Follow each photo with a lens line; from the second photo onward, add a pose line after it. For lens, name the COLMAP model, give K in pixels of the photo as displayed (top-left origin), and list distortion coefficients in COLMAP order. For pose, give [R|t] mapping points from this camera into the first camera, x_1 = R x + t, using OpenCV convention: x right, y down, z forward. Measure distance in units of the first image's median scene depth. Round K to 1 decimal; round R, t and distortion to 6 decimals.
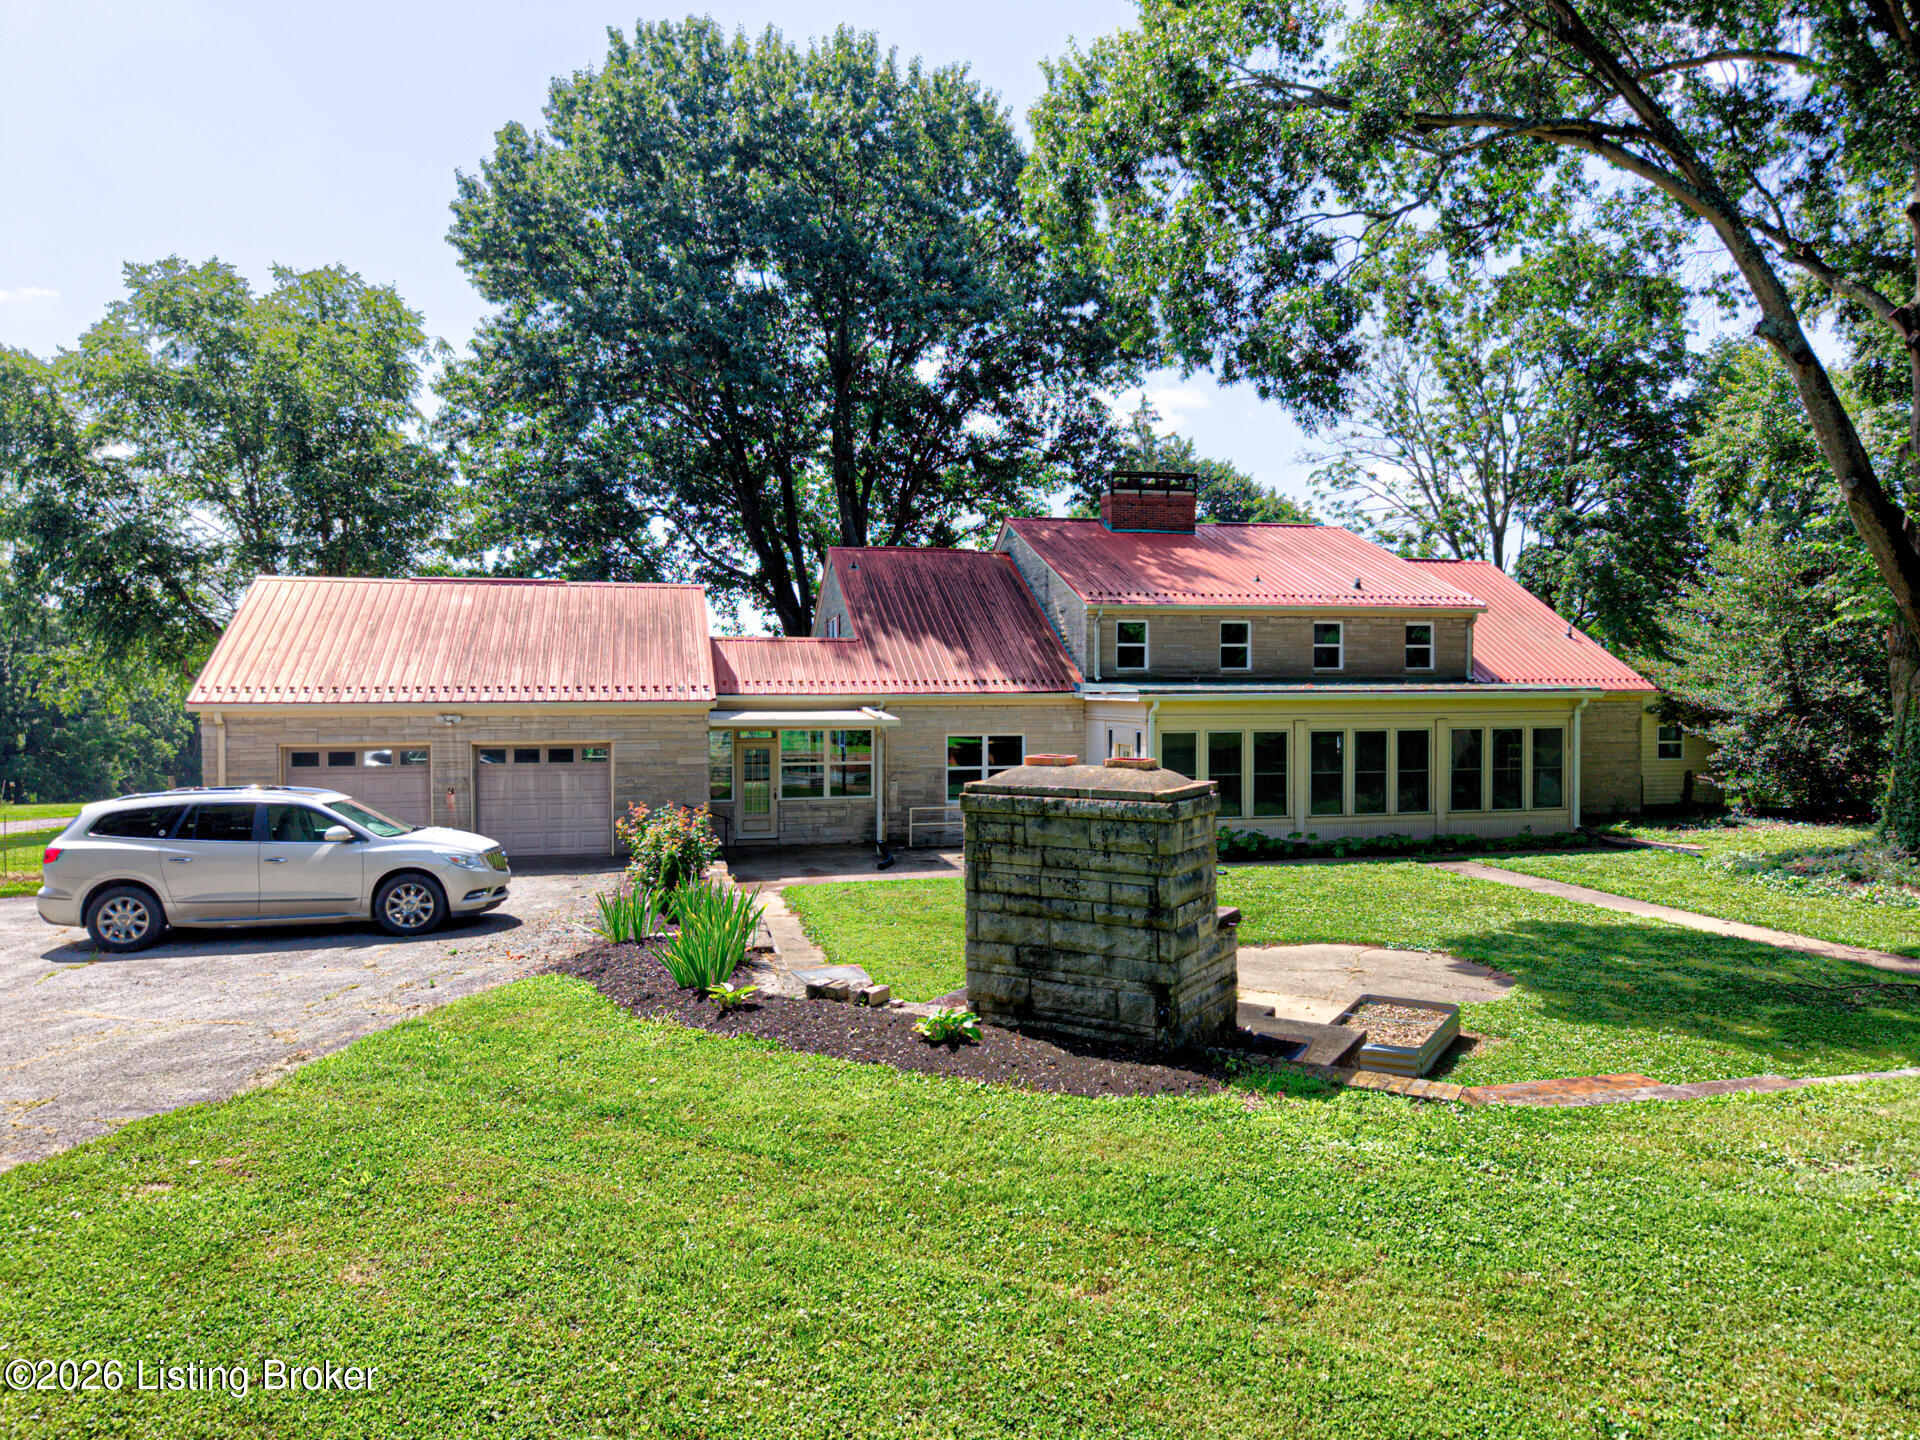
lens RADIAL K [[1311.1, 0, 968.3], [0, 1311.1, 728.5], [0, 0, 1]] dist [0.012009, -0.007297]
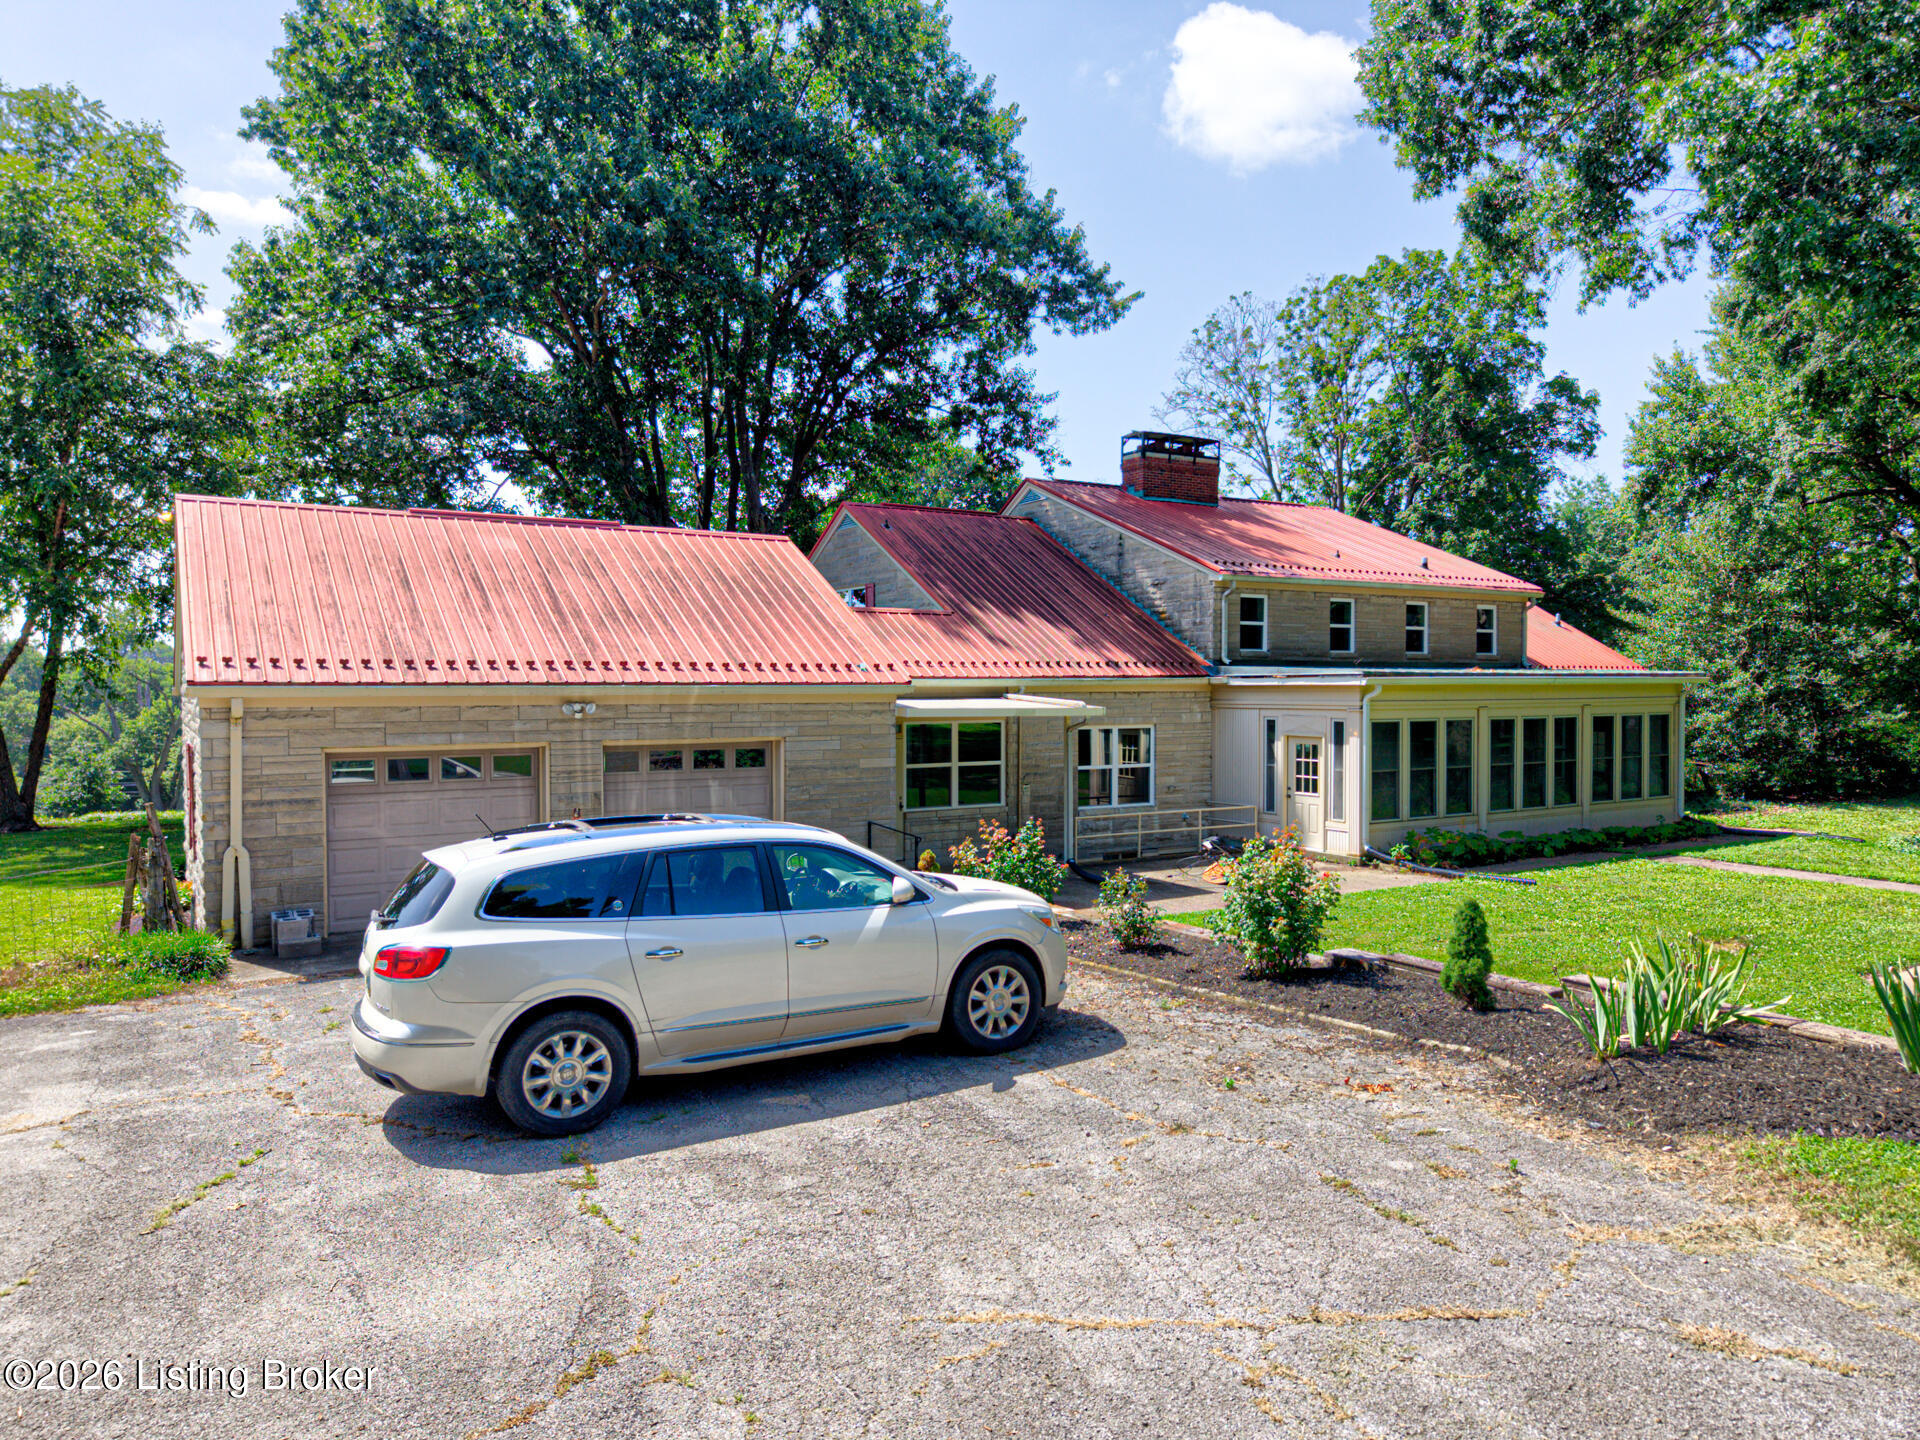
lens RADIAL K [[1311.1, 0, 968.3], [0, 1311.1, 728.5], [0, 0, 1]] dist [0.012009, -0.007297]
pose [[0.949236, -0.010719, 0.314381, -0.364364], [0.011338, 0.999936, -0.000142, 0.004777], [-0.314359, 0.003699, 0.949297, 0.250161]]
